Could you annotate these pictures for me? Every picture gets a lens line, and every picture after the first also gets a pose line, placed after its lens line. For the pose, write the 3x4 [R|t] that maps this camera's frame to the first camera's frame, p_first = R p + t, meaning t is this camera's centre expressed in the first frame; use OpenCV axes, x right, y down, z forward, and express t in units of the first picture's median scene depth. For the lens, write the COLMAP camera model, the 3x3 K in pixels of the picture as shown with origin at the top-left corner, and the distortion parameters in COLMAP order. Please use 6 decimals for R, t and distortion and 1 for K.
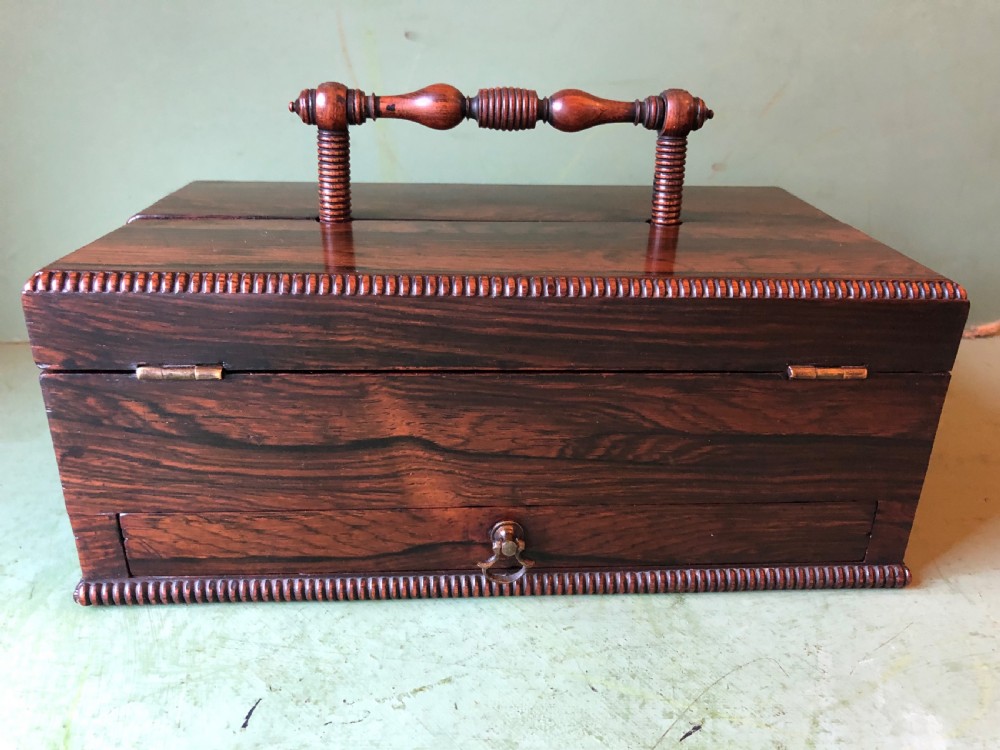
lens RADIAL K [[843.0, 0, 523.8], [0, 843.0, 378.5], [0, 0, 1]] dist [0.036552, -0.108373]
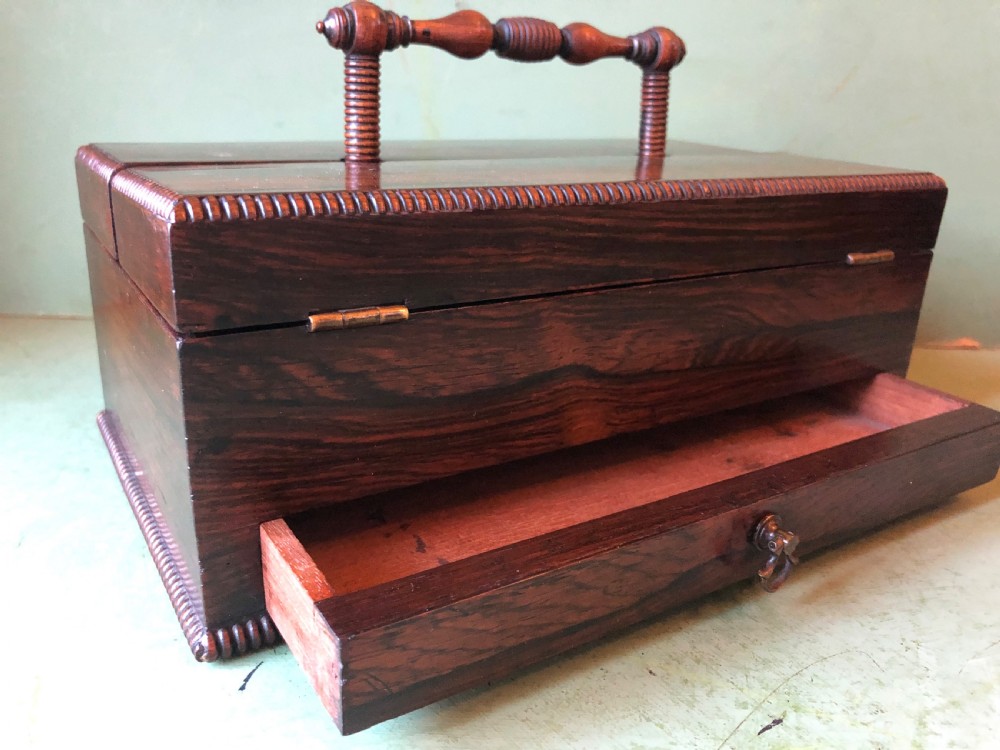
lens RADIAL K [[843.0, 0, 523.8], [0, 843.0, 378.5], [0, 0, 1]] dist [0.036552, -0.108373]
pose [[0.877844, -0.154814, 0.453235, -0.601172], [0.173624, 0.984812, 0.000104, 0.073104], [-0.446367, 0.078601, 0.891391, 0.196966]]
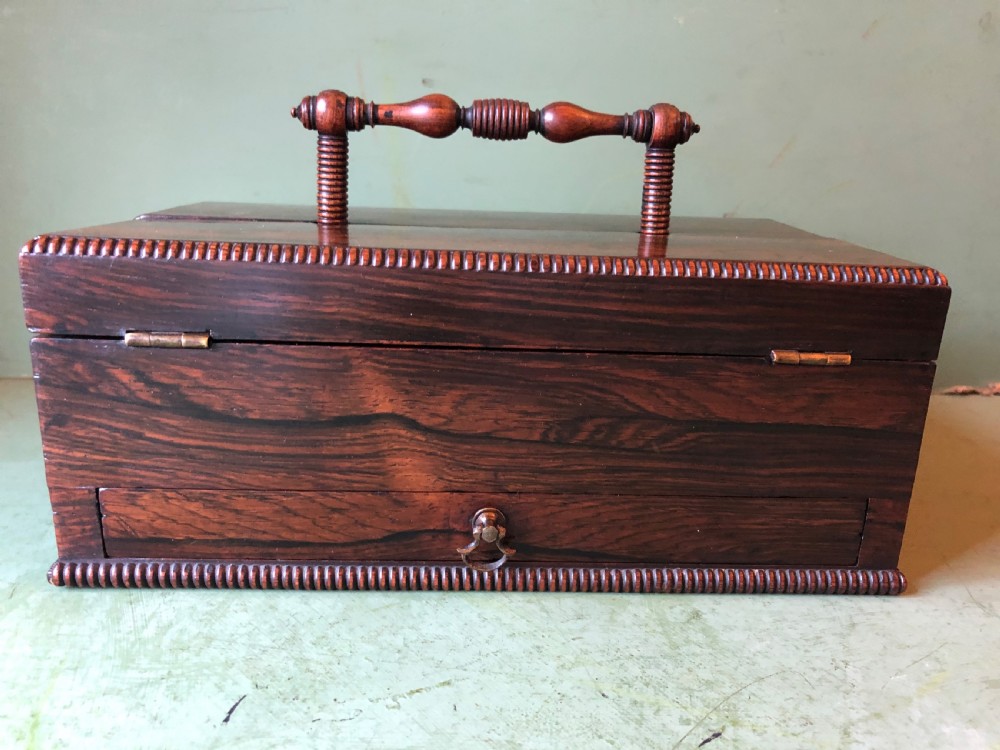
lens RADIAL K [[843.0, 0, 523.8], [0, 843.0, 378.5], [0, 0, 1]] dist [0.036552, -0.108373]
pose [[0.999722, 0.016442, -0.016890, 0.036543], [-0.018350, 0.992625, -0.119825, 0.142663], [0.014795, 0.120101, 0.992651, 0.004304]]
